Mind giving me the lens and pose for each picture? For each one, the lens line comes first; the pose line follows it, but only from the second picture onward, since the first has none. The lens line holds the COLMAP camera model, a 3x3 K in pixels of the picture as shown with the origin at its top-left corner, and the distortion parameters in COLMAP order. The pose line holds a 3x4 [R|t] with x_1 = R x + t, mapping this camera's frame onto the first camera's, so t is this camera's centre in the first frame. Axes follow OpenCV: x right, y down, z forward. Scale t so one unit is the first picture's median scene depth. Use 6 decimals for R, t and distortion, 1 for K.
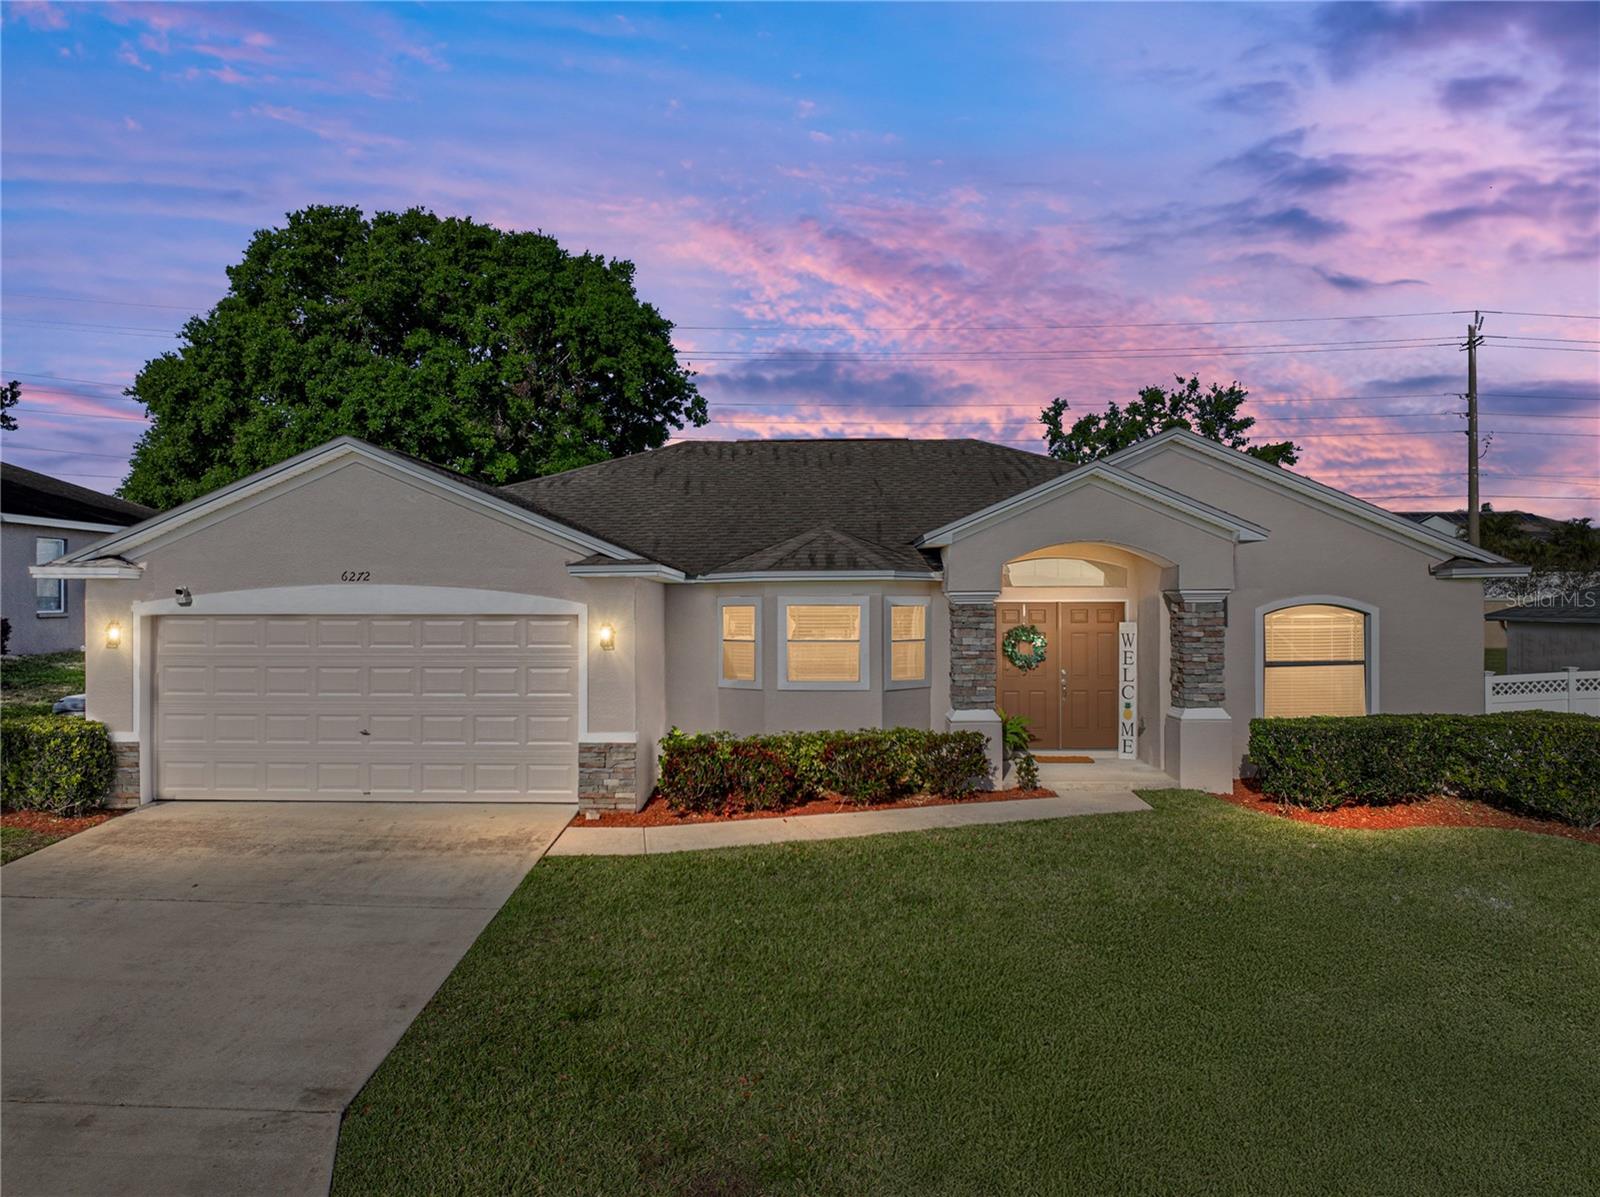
lens RADIAL K [[1130.6, 0, 799.7], [0, 1130.6, 599.8], [0, 0, 1]] dist [-0.029001, 0.018378]
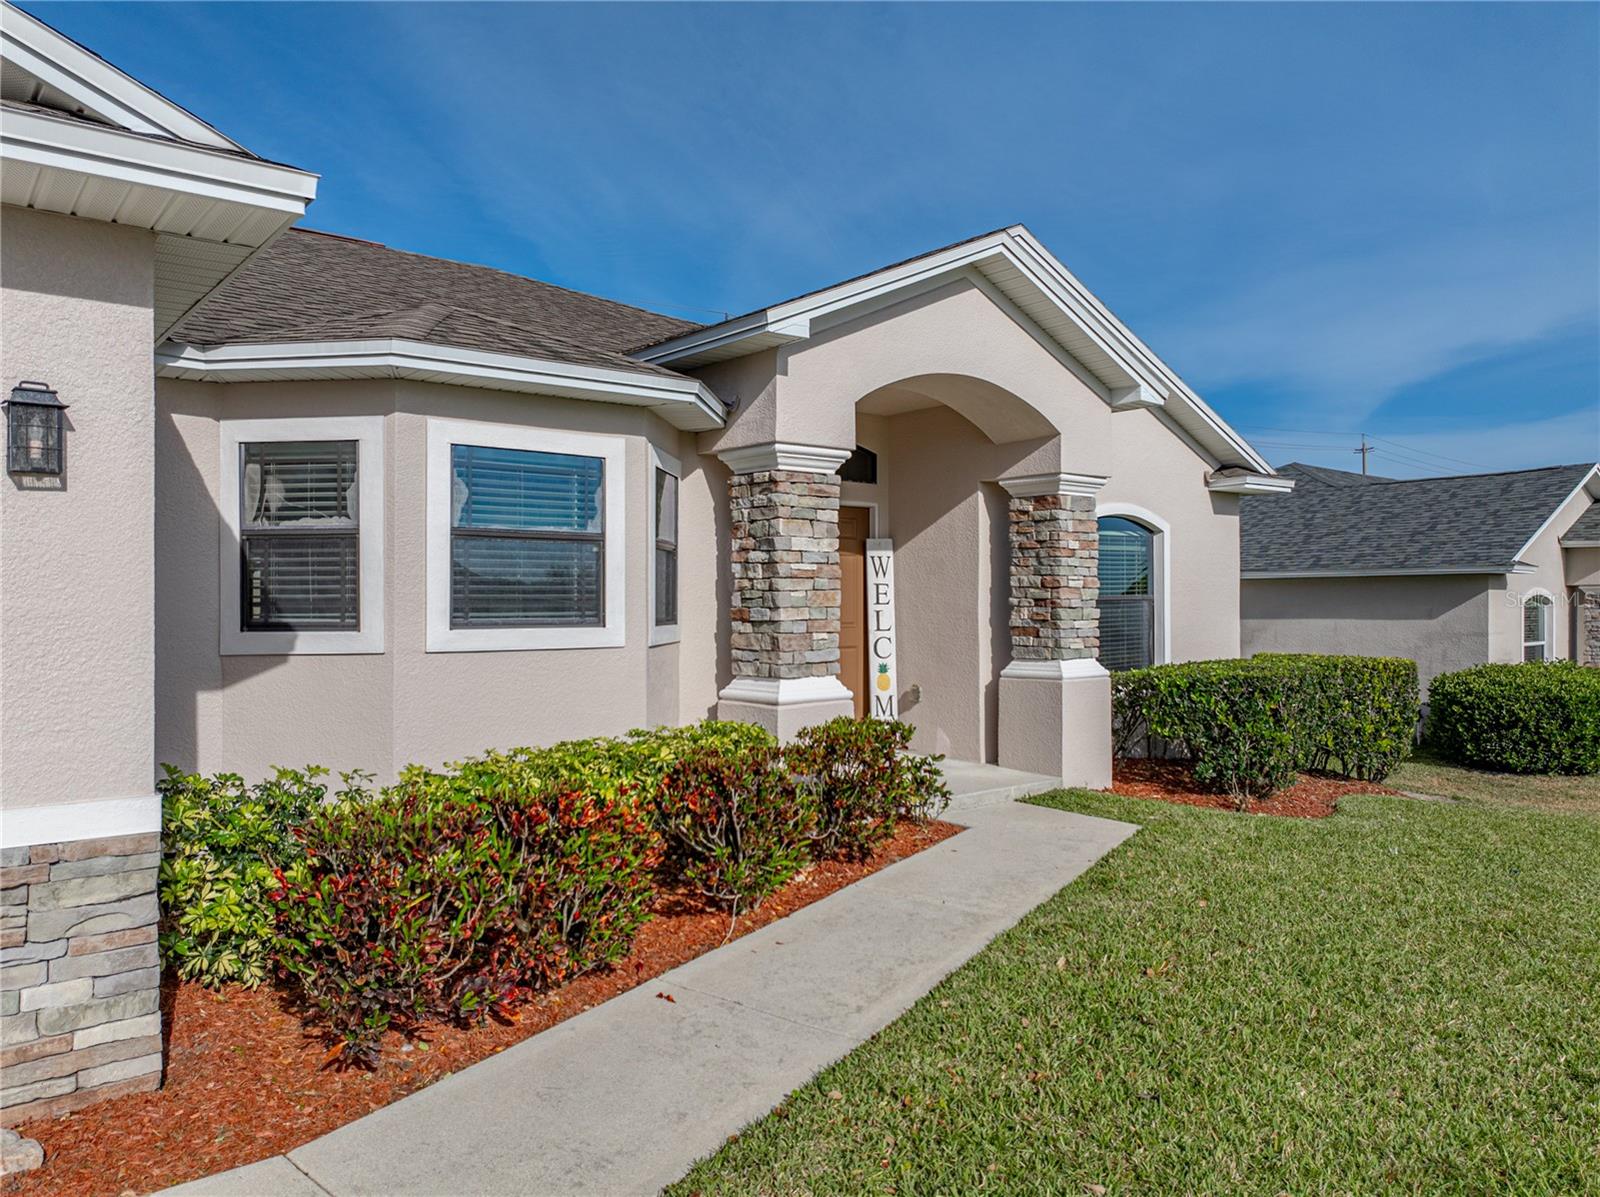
lens RADIAL K [[1130.6, 0, 794.4], [0, 1130.6, 595.5], [0, 0, 1]] dist [-0.029001, 0.018378]
pose [[0.752049, 0.003944, 0.659095, -0.186361], [0.000256, 0.999980, -0.006275, 0.062637], [-0.659107, 0.004888, 0.752033, 0.613517]]
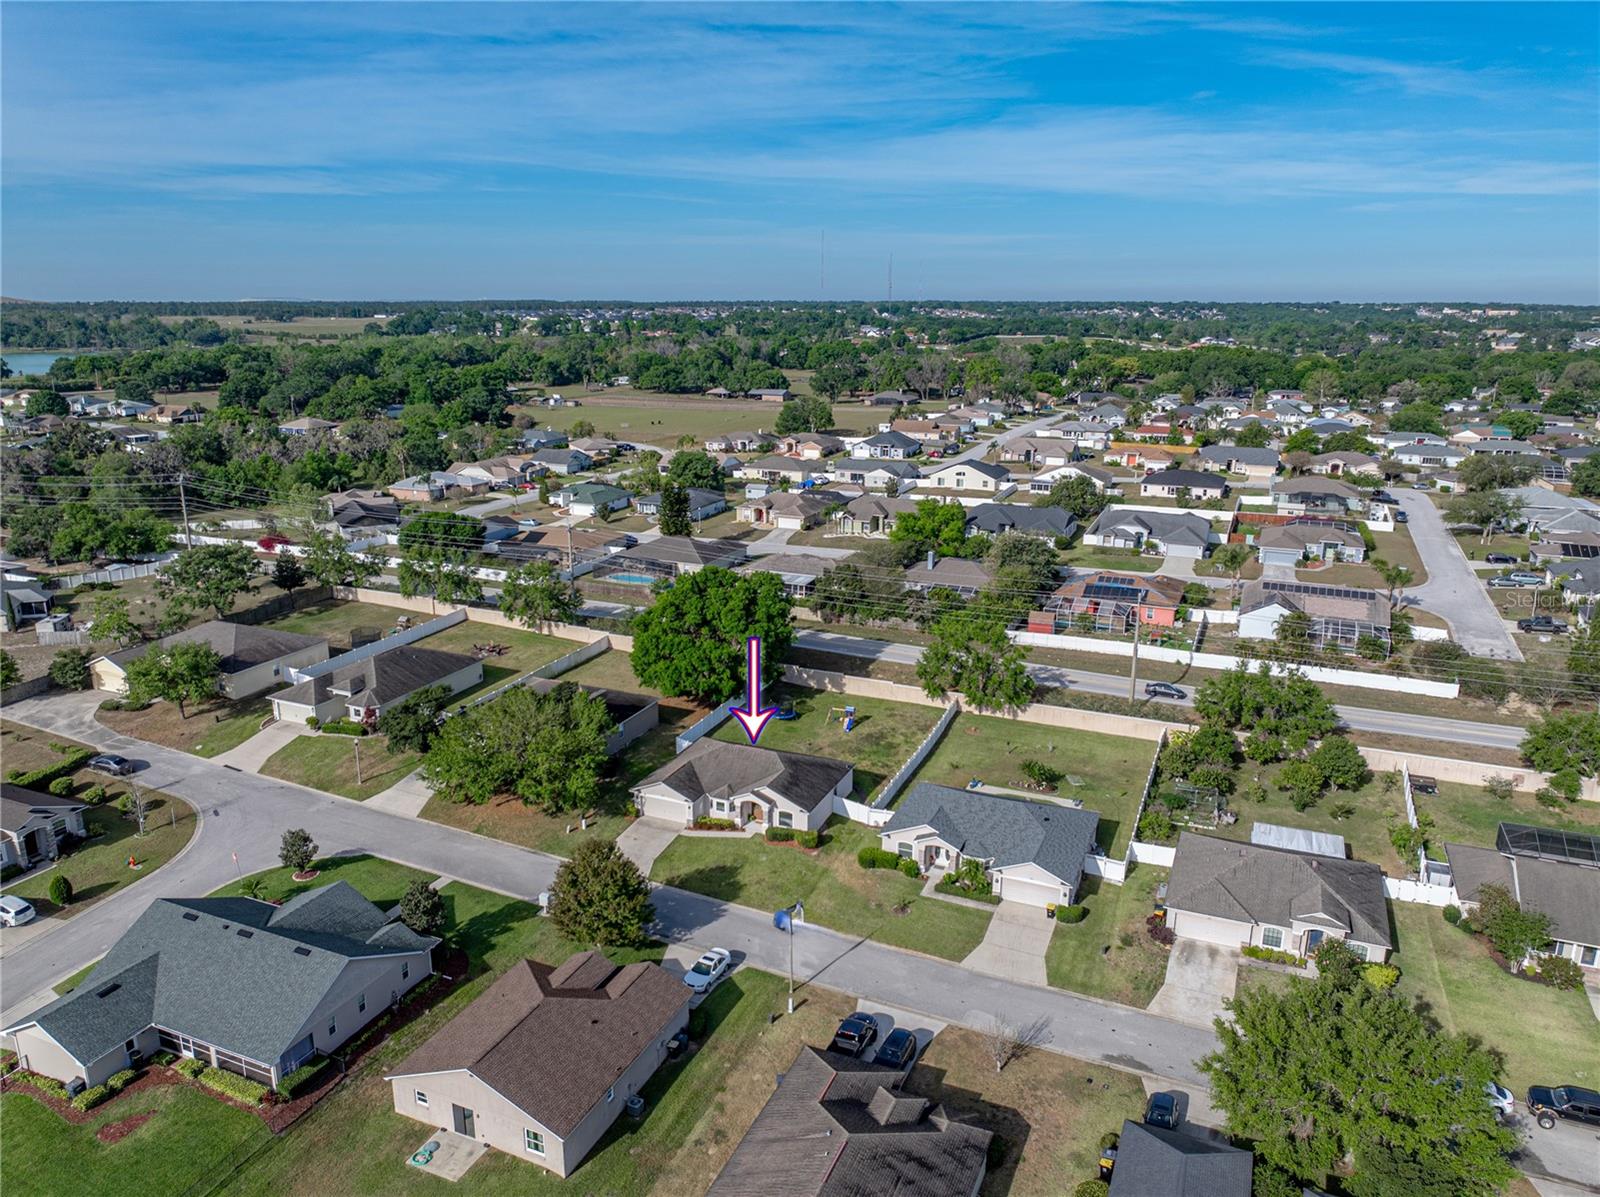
lens RADIAL K [[1130.6, 0, 806.5], [0, 1130.6, 598.3], [0, 0, 1]] dist [-0.029001, 0.018378]
pose [[0.931059, 0.109255, -0.348128, 3.027450], [-0.014163, 0.964219, 0.264729, -3.304923], [0.364594, -0.241548, 0.899292, -5.230409]]
